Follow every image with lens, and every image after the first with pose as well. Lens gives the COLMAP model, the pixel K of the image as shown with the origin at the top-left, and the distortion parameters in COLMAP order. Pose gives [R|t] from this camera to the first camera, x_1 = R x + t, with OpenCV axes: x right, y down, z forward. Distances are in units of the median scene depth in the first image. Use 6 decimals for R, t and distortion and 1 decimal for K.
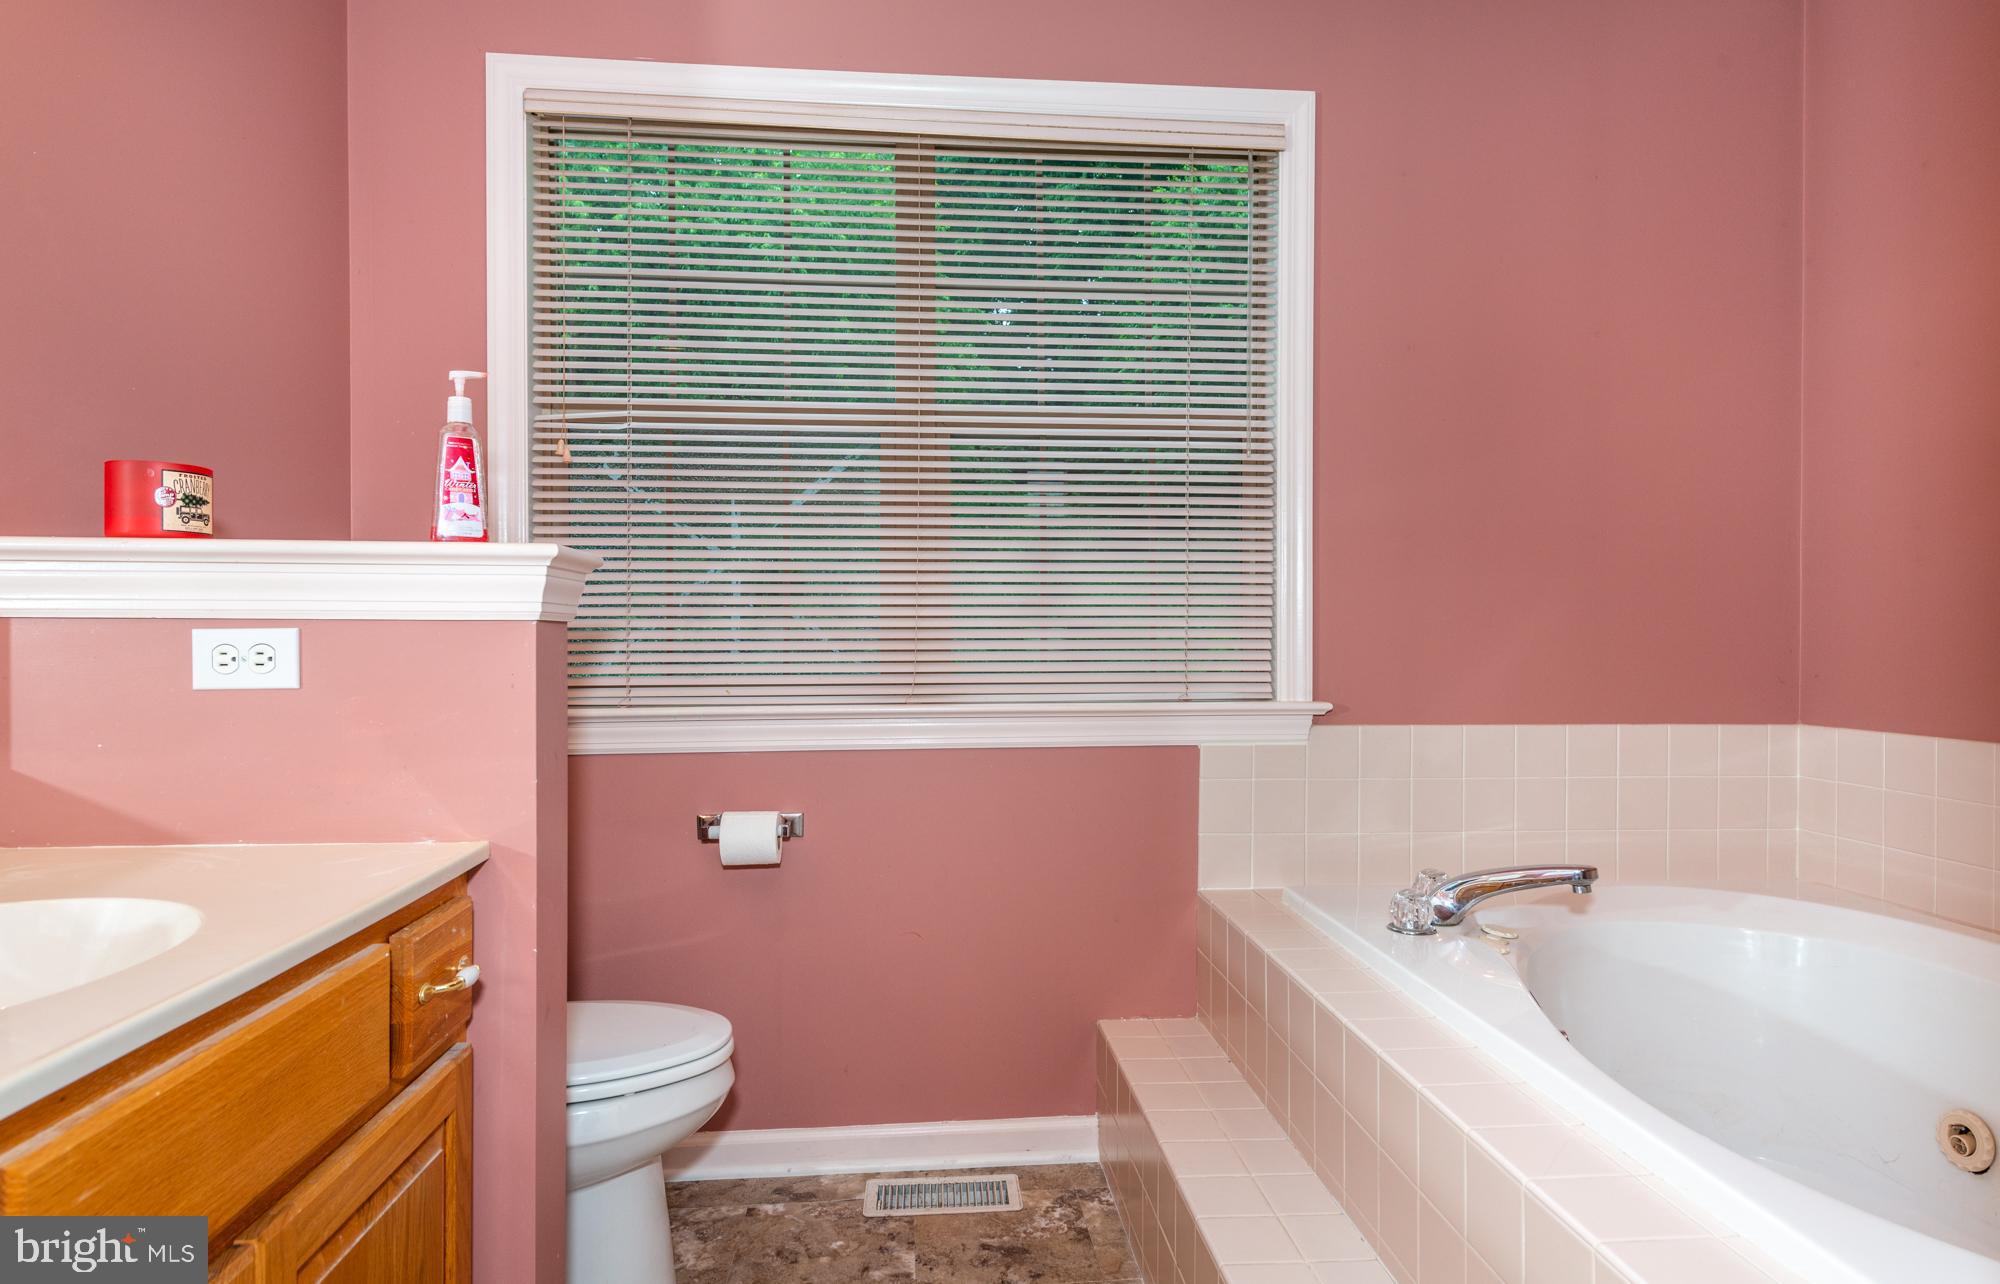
lens RADIAL K [[1068.7, 0, 1000.0], [0, 1068.7, 642.0], [0, 0, 1]] dist [0.001787, -0.000263]
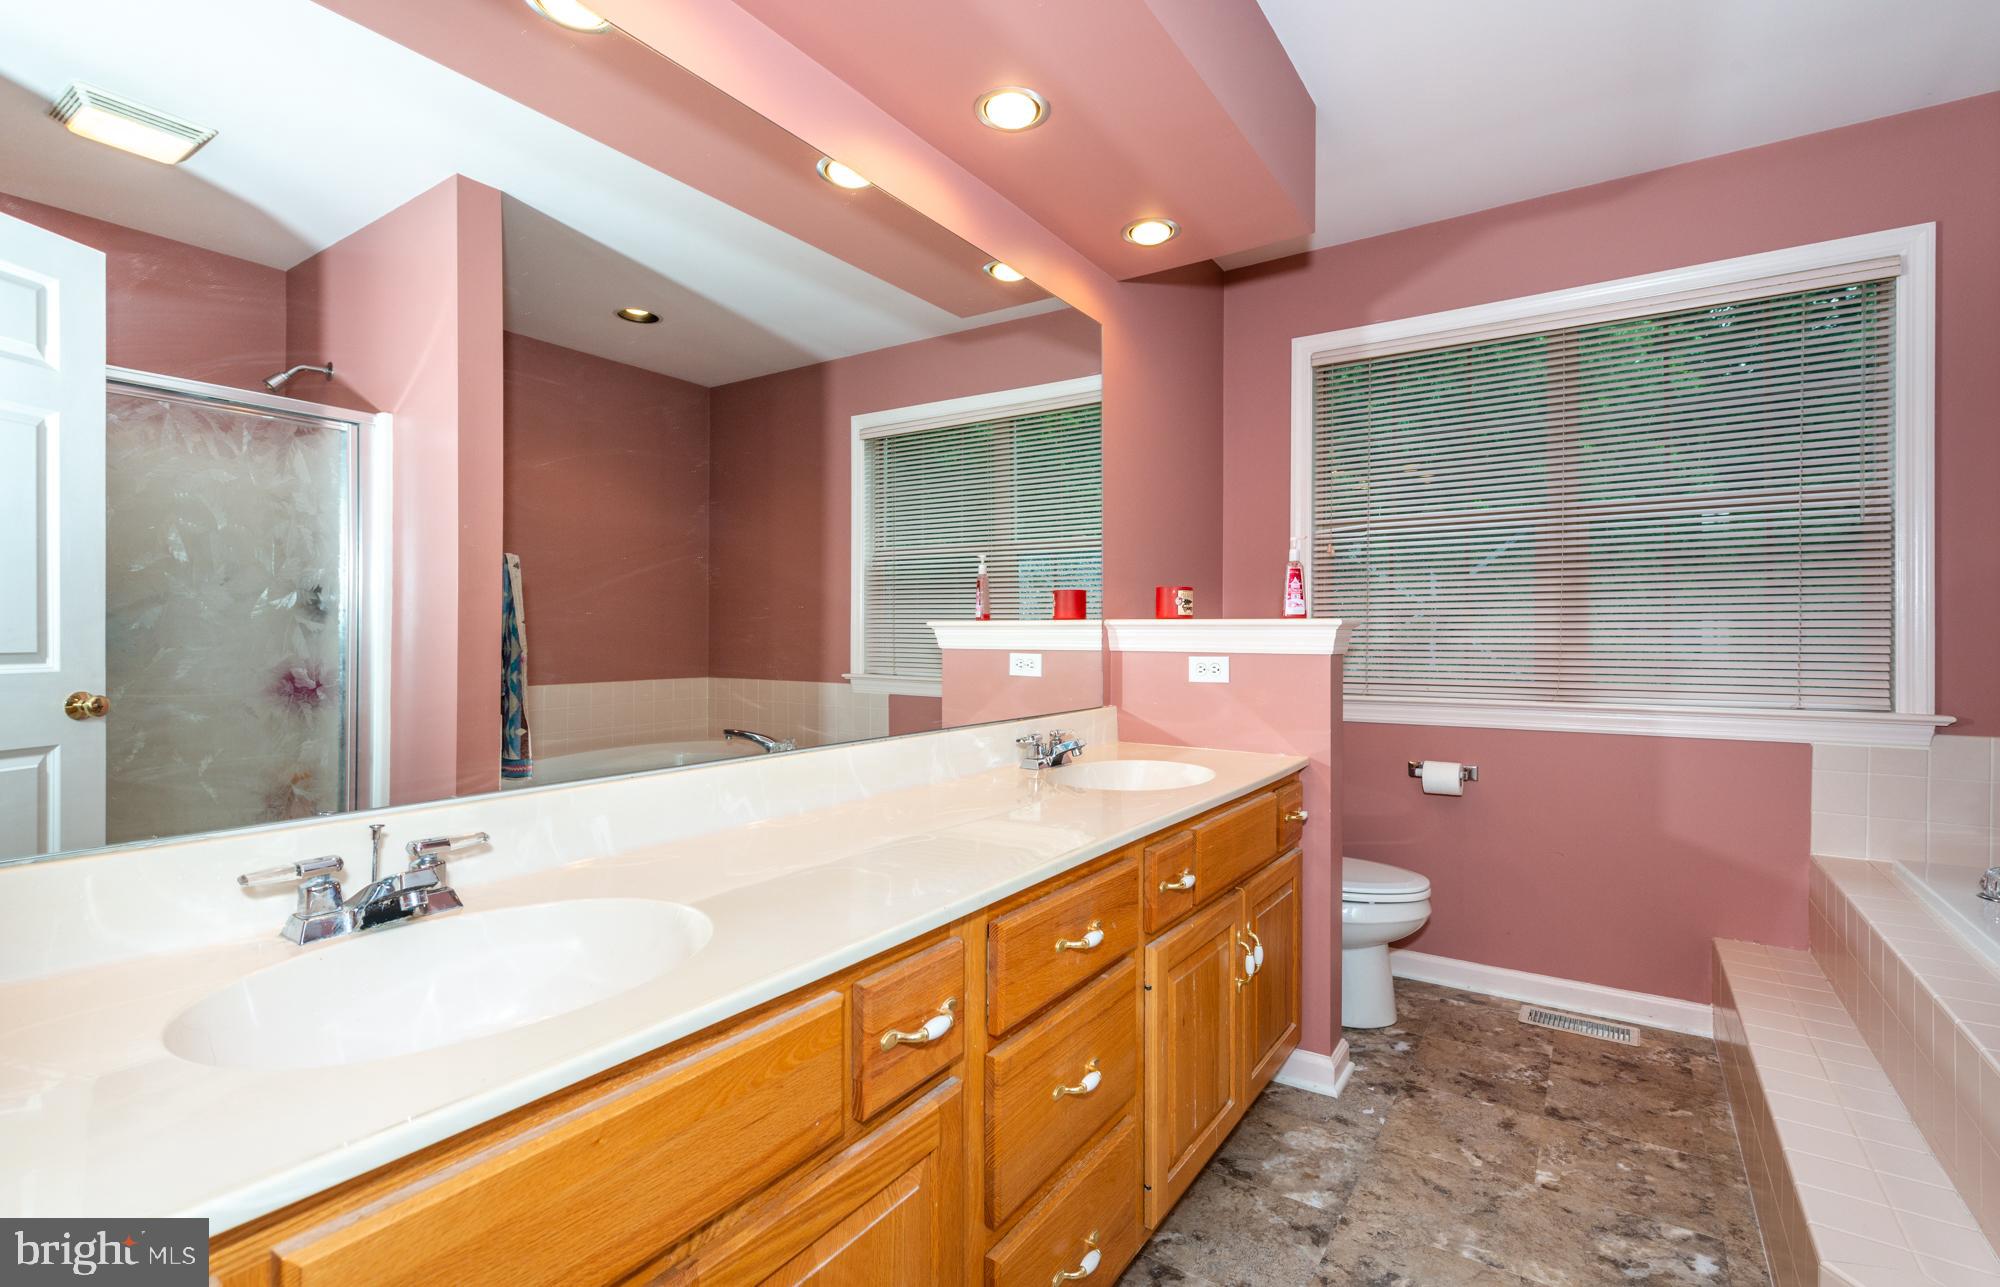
lens RADIAL K [[886.2, 0, 1057.3], [0, 886.2, 637.3], [0, 0, 1]] dist [0.025513, -0.000179]
pose [[0.797959, 0.002818, -0.602705, 0.126391], [-0.001161, 0.999994, 0.003139, -0.038638], [0.602711, -0.001805, 0.797958, -0.475435]]
